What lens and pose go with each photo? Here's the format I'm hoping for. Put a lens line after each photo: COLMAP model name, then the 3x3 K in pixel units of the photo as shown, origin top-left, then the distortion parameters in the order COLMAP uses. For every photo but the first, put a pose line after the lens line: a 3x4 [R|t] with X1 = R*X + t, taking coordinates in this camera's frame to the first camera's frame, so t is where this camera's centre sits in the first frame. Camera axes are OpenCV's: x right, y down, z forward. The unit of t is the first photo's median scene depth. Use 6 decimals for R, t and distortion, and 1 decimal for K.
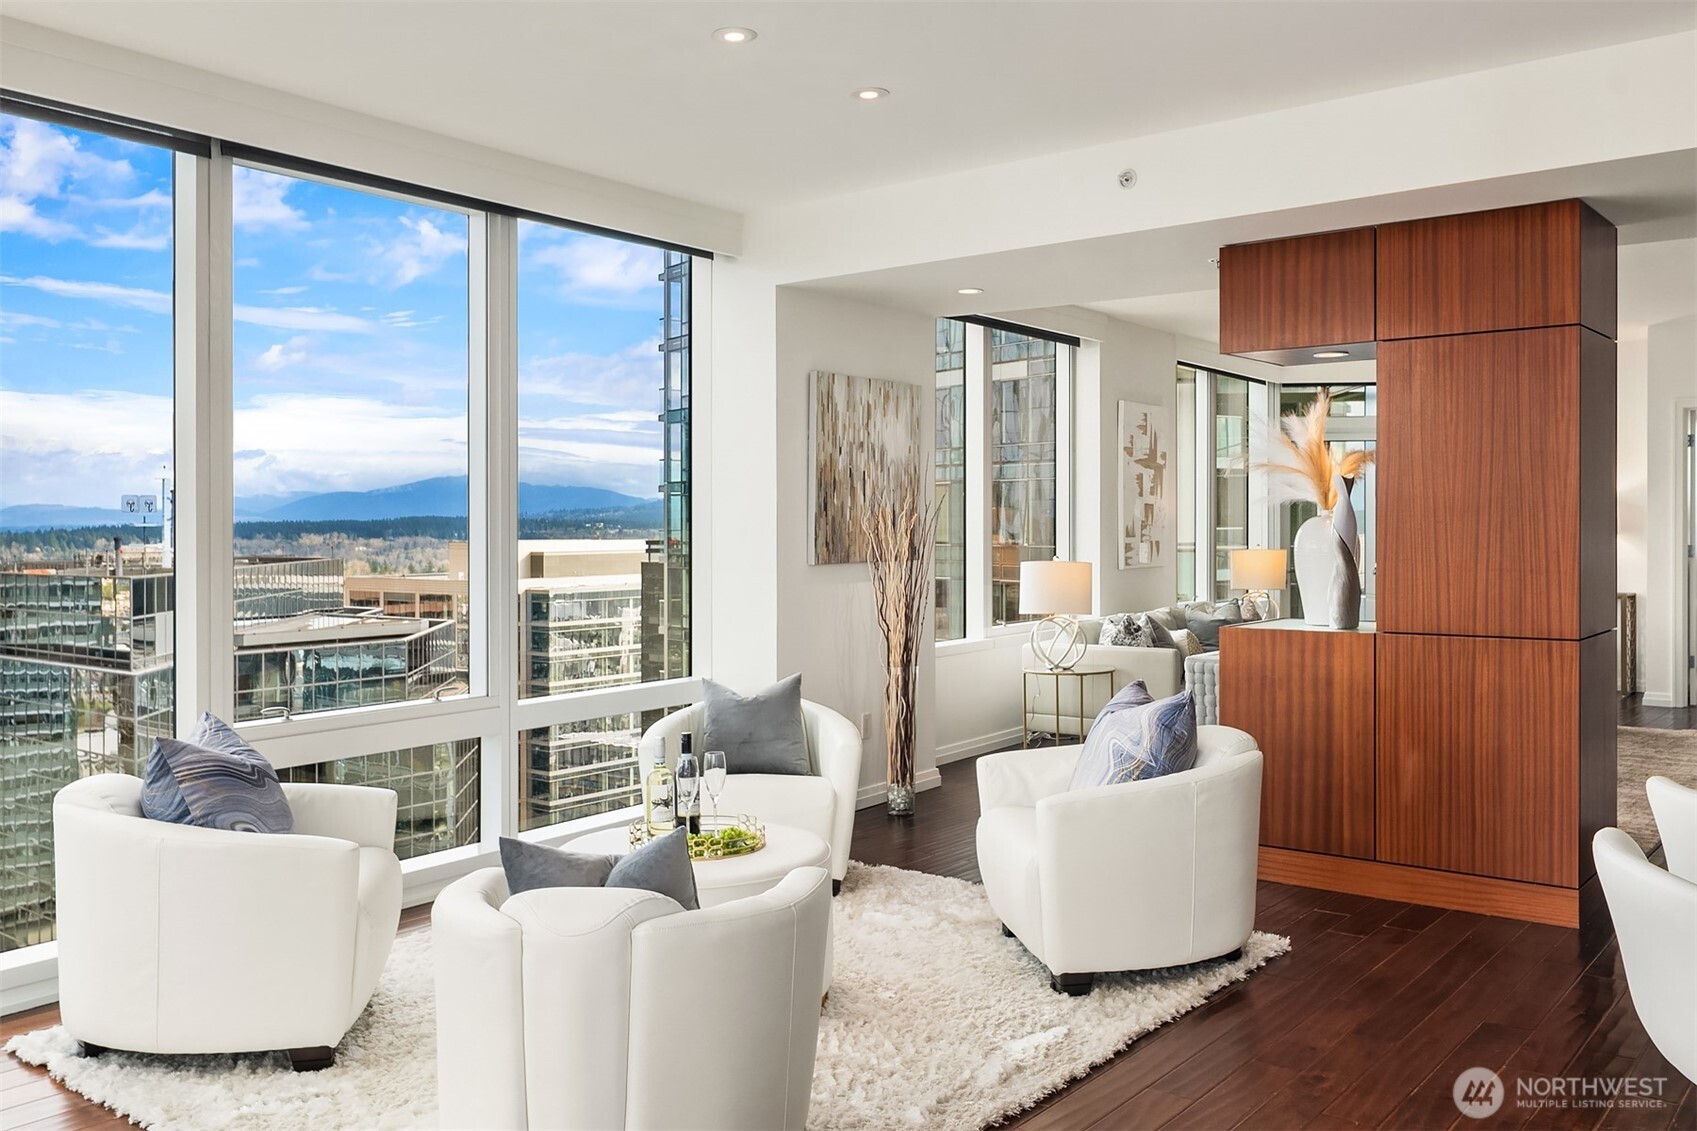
lens RADIAL K [[1416.9, 0, 855.5], [0, 1416.9, 572.4], [0, 0, 1]] dist [0.002668, 0.008523]
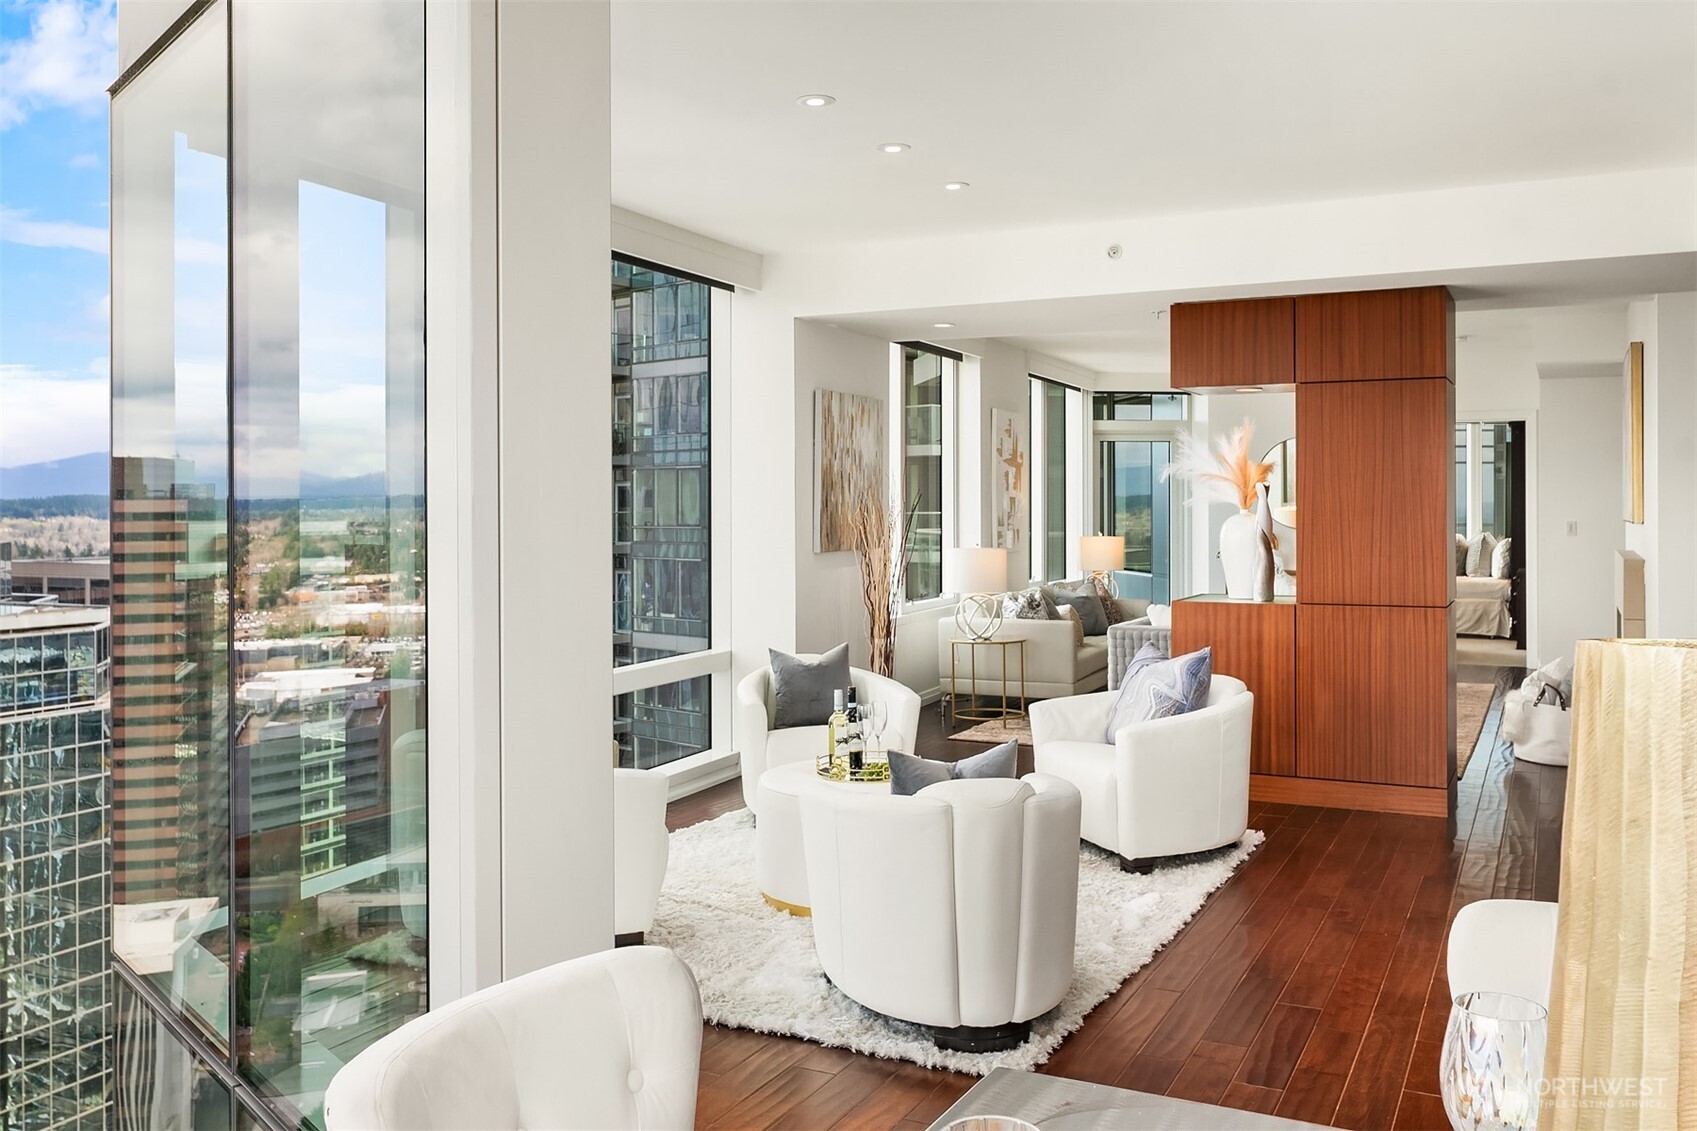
lens RADIAL K [[1416.9, 0, 858.8], [0, 1416.9, 553.5], [0, 0, 1]] dist [0.002668, 0.008523]
pose [[0.978542, -0.003777, 0.206013, -0.295368], [0.003758, 0.999993, 0.000483, -0.006512], [-0.206013, 0.000302, 0.978549, -0.202280]]
